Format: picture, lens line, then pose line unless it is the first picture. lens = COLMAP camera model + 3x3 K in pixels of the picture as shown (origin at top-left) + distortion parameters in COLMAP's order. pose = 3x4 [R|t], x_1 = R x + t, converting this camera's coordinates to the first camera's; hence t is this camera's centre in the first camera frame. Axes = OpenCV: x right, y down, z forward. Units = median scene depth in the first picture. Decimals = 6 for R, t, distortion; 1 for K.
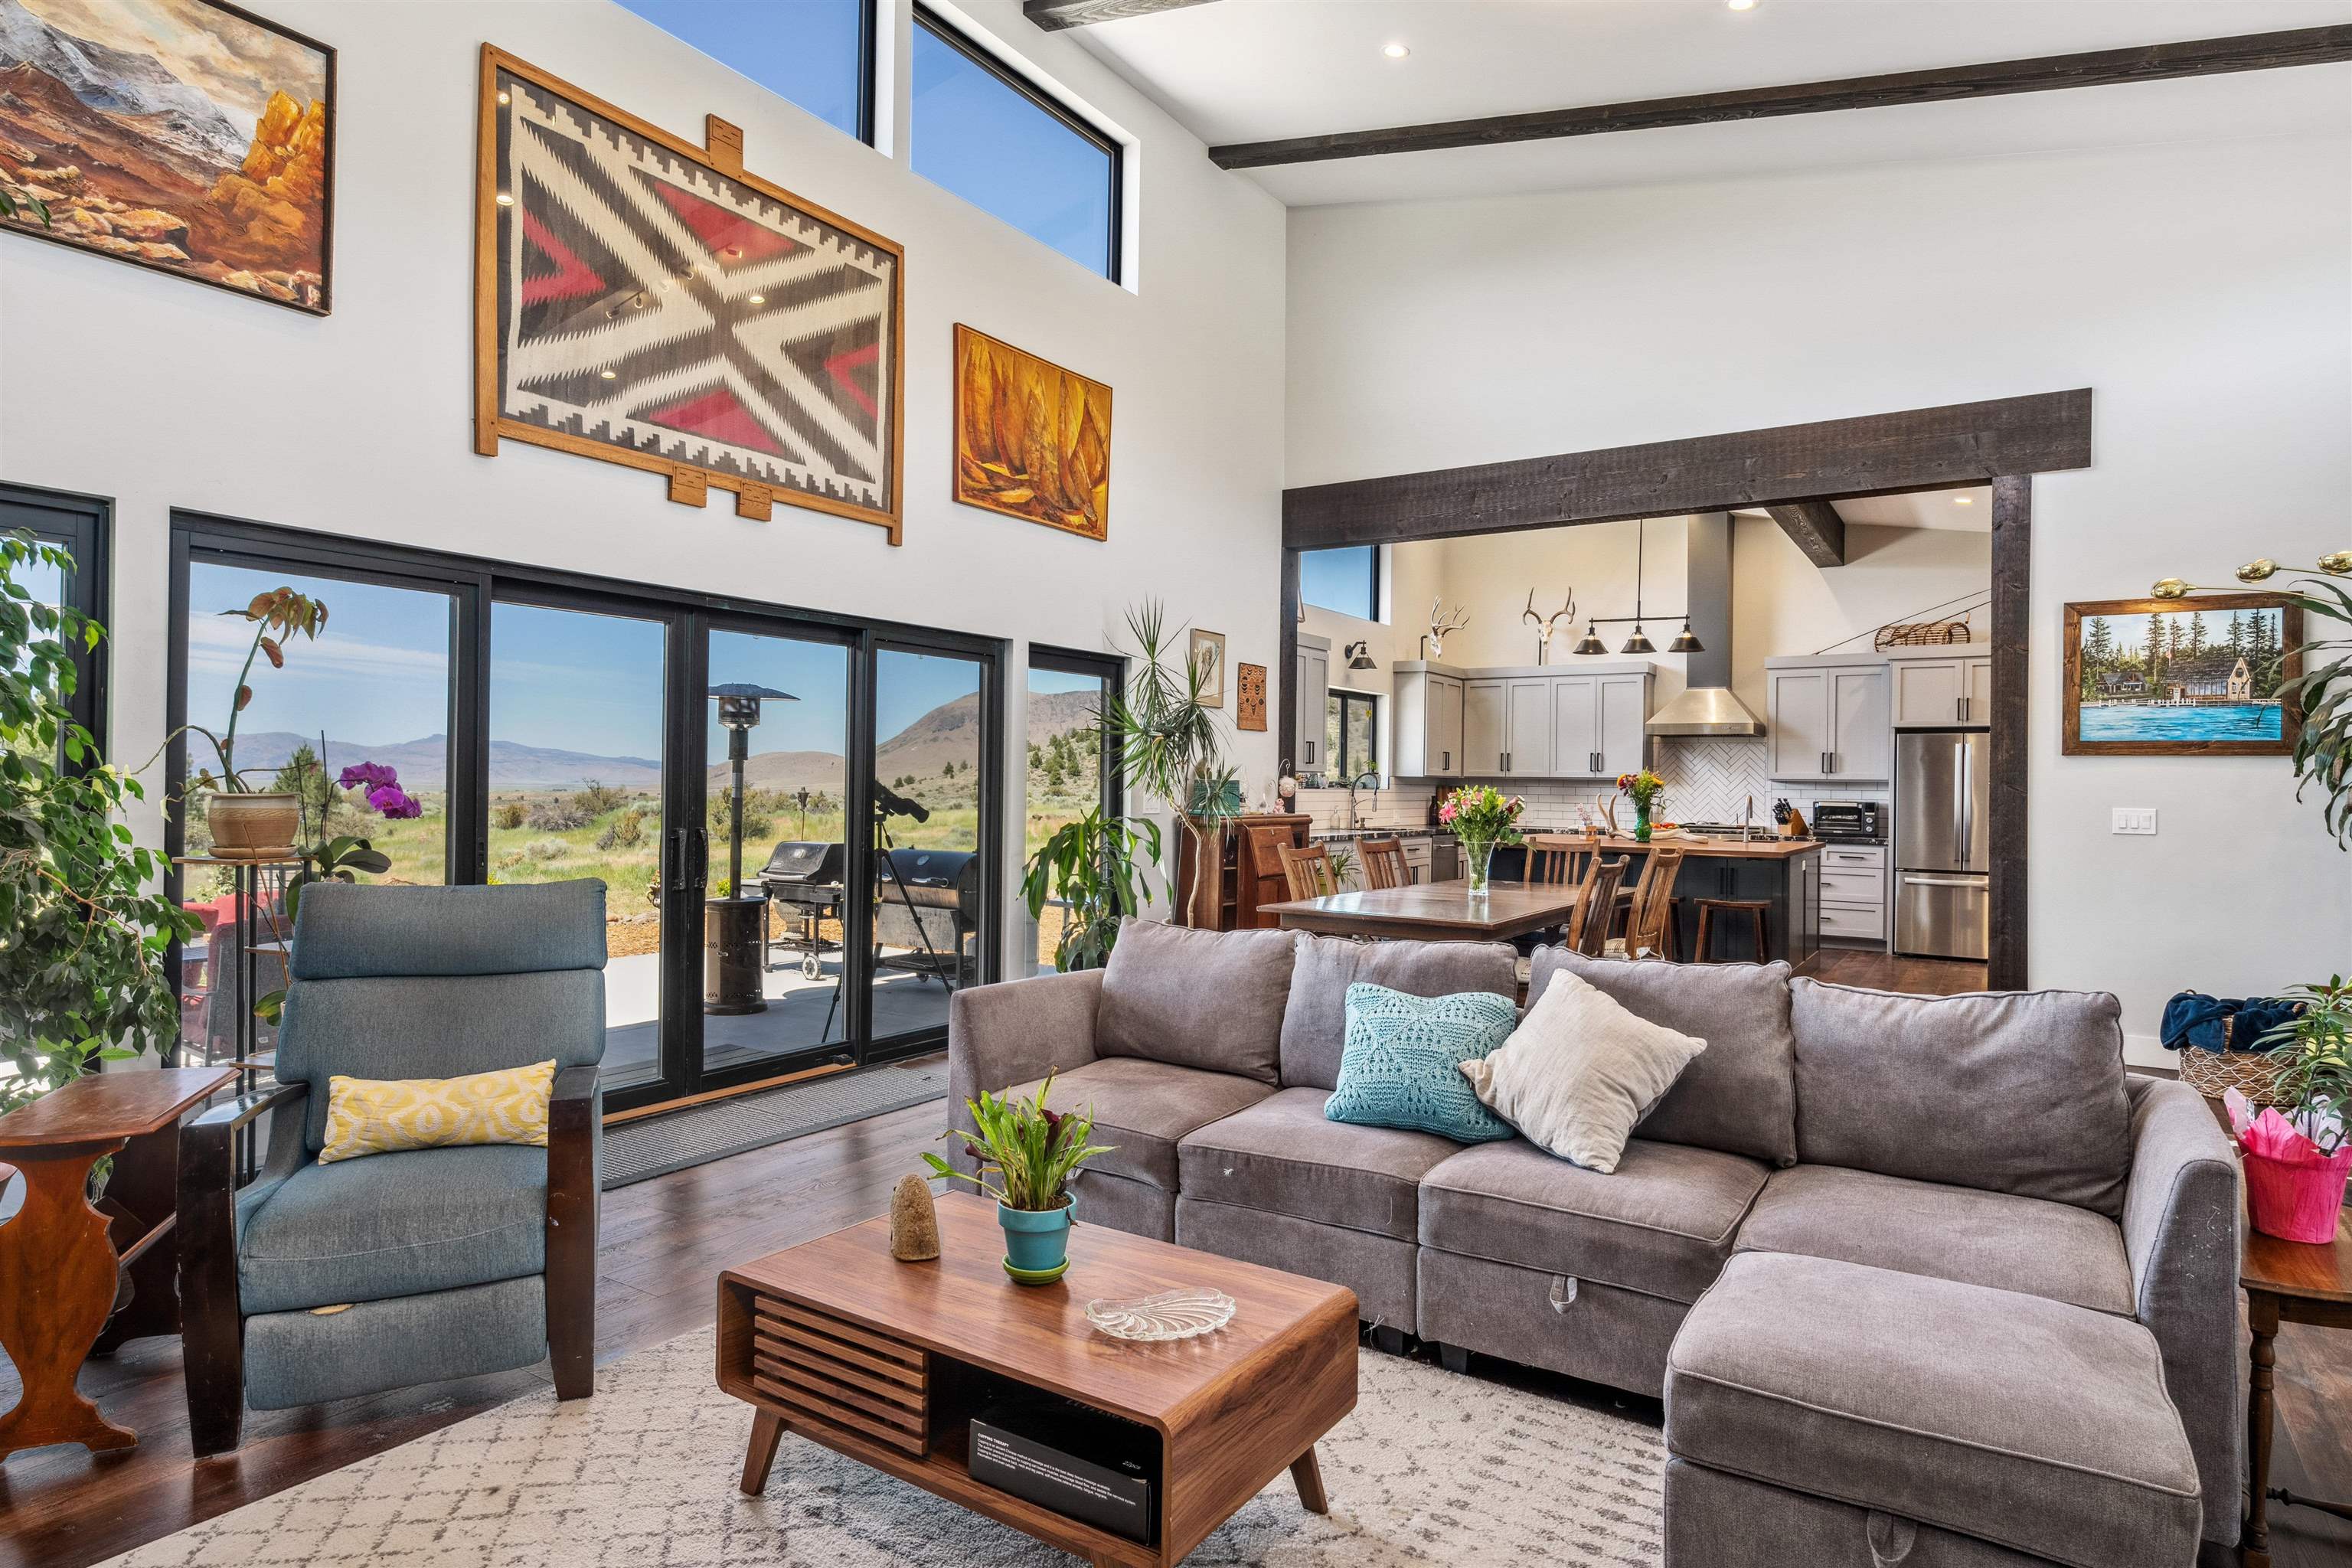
lens RADIAL K [[1297.2, 0, 1173.3], [0, 1297.2, 783.3], [0, 0, 1]] dist [-0.002874, 0.001076]
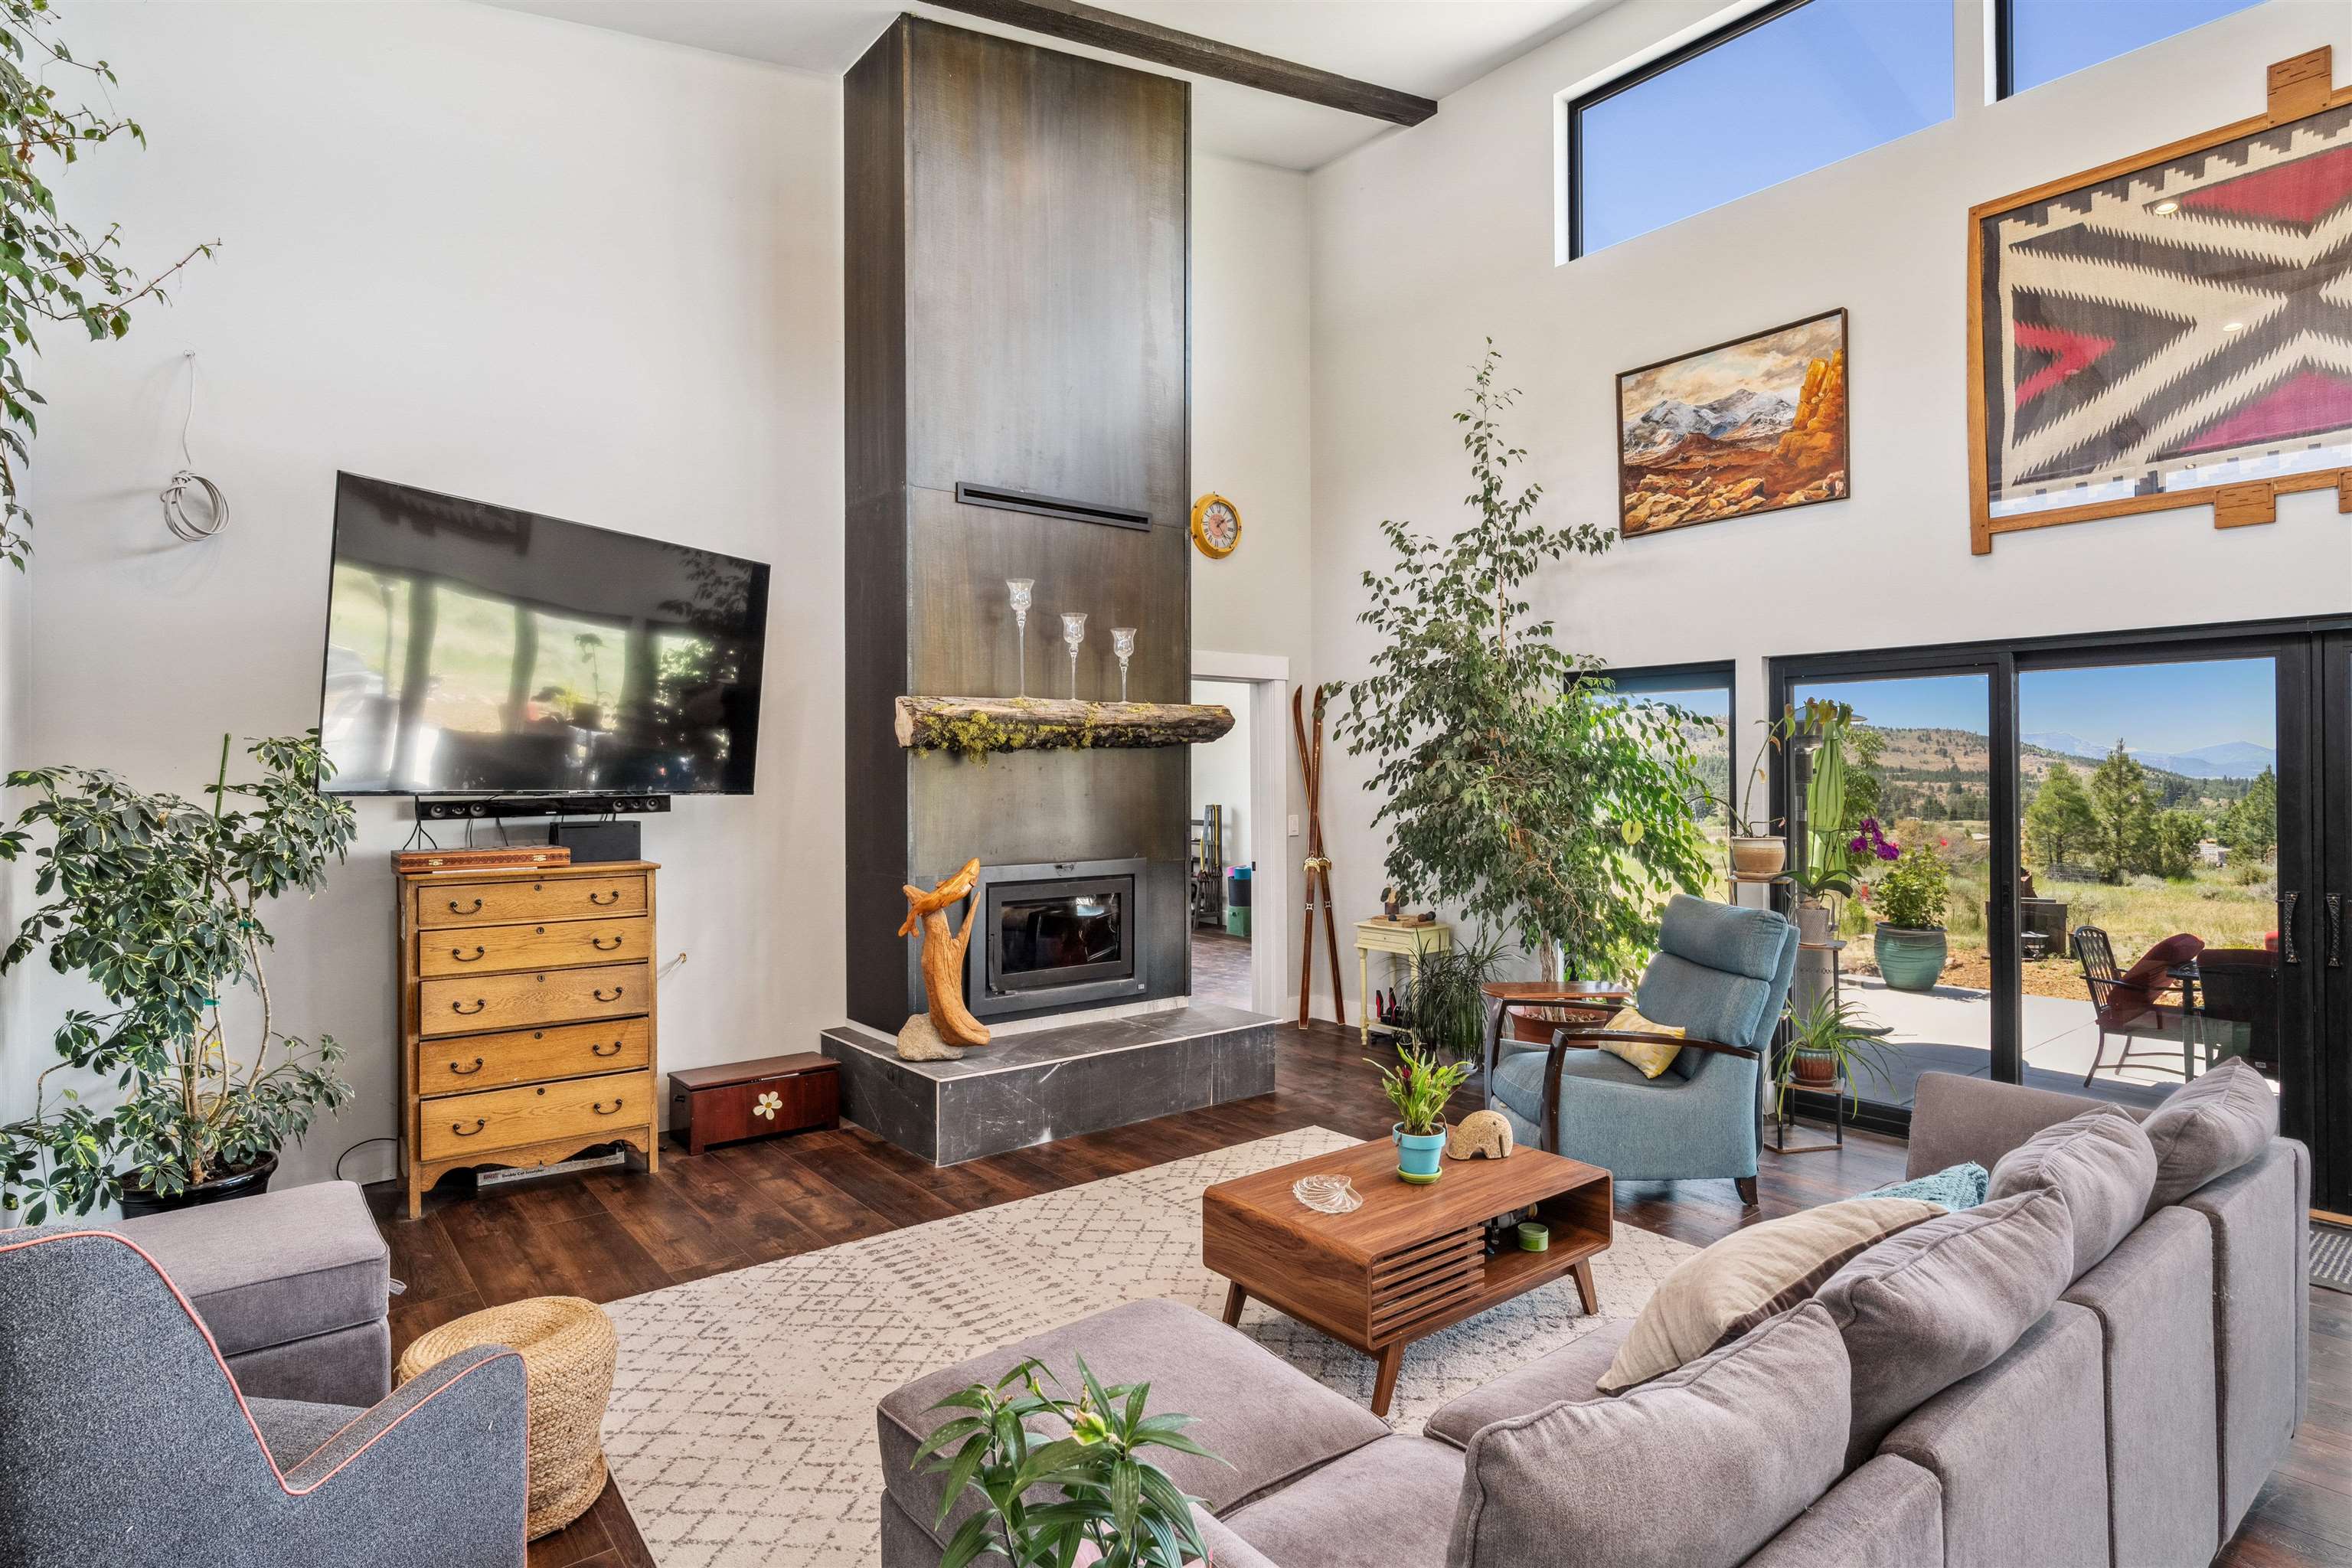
lens RADIAL K [[1207.4, 0, 1181.3], [0, 1207.4, 772.6], [0, 0, 1]] dist [-0.002507, 0.000474]
pose [[-0.305773, -0.014792, -0.951989, 0.494113], [0.001578, 0.999870, -0.016043, -0.026673], [0.952103, -0.006407, -0.305710, 0.436870]]
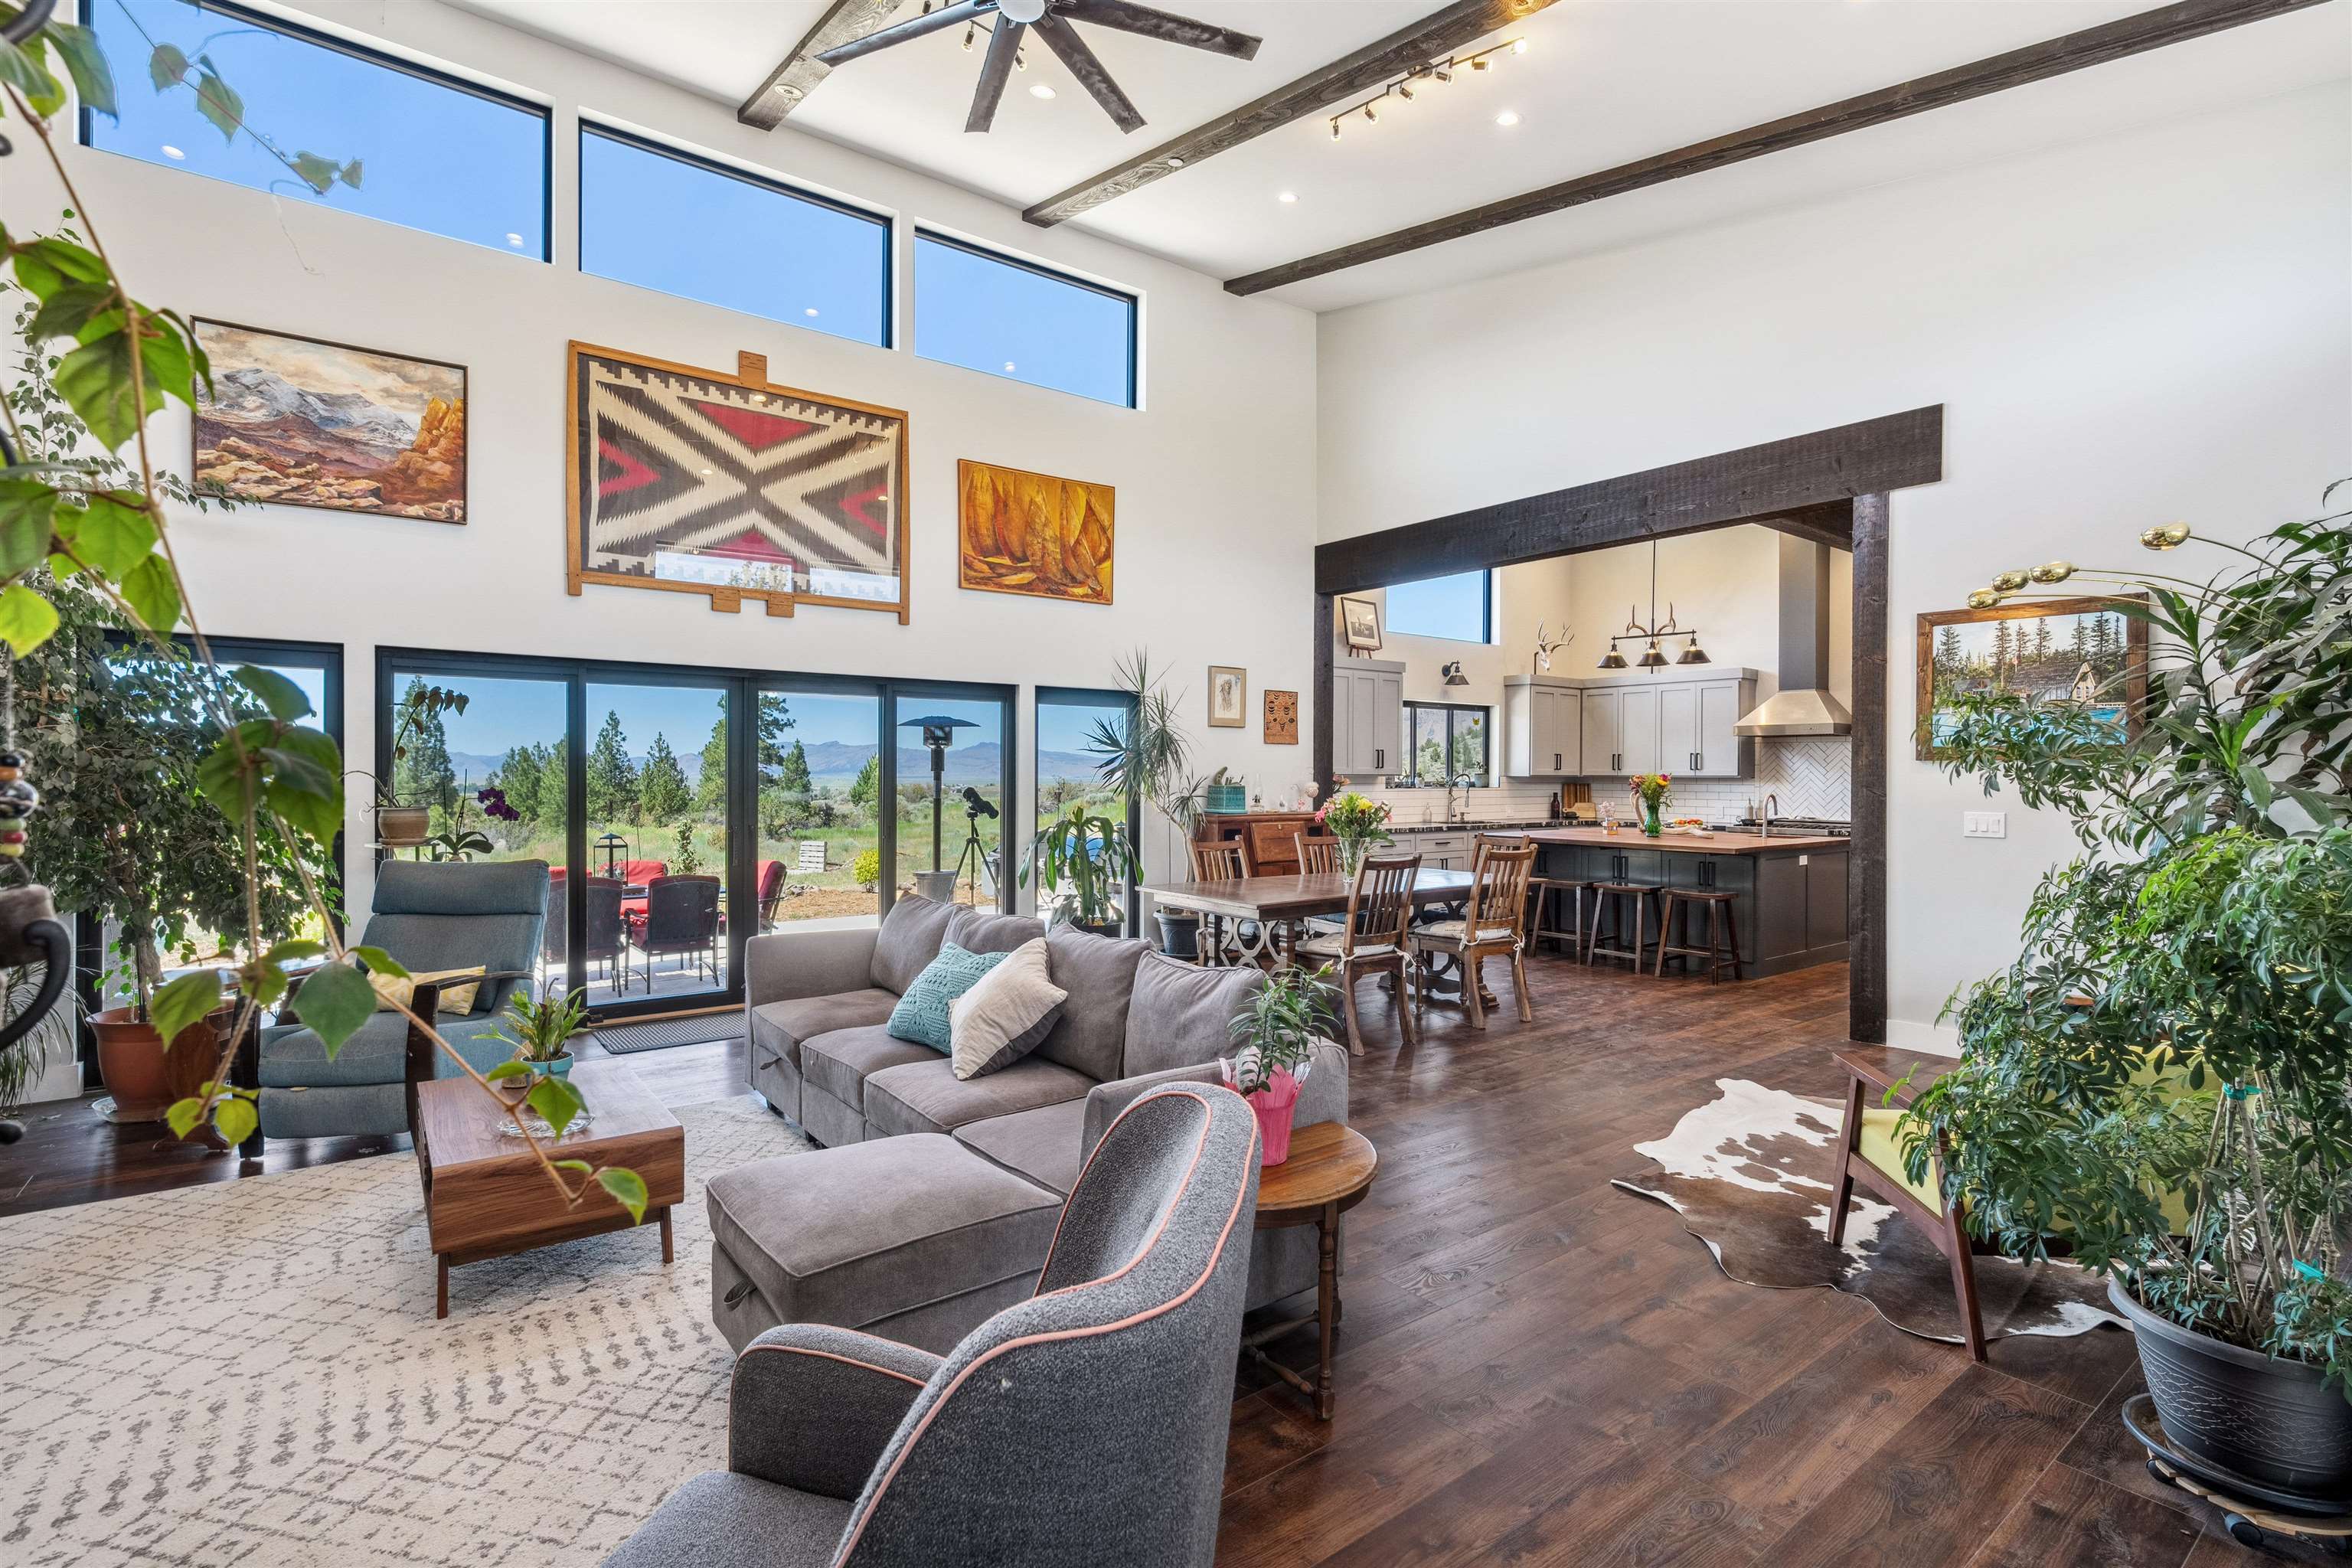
lens RADIAL K [[1092.5, 0, 1176.0], [0, 1092.5, 784.0], [0, 0, 1]] dist [-0.005688, 0.001493]
pose [[0.942566, -0.005774, -0.333970, 0.427773], [0.008464, 0.999942, 0.006601, -0.013847], [0.333913, -0.009049, 0.942560, -0.022997]]
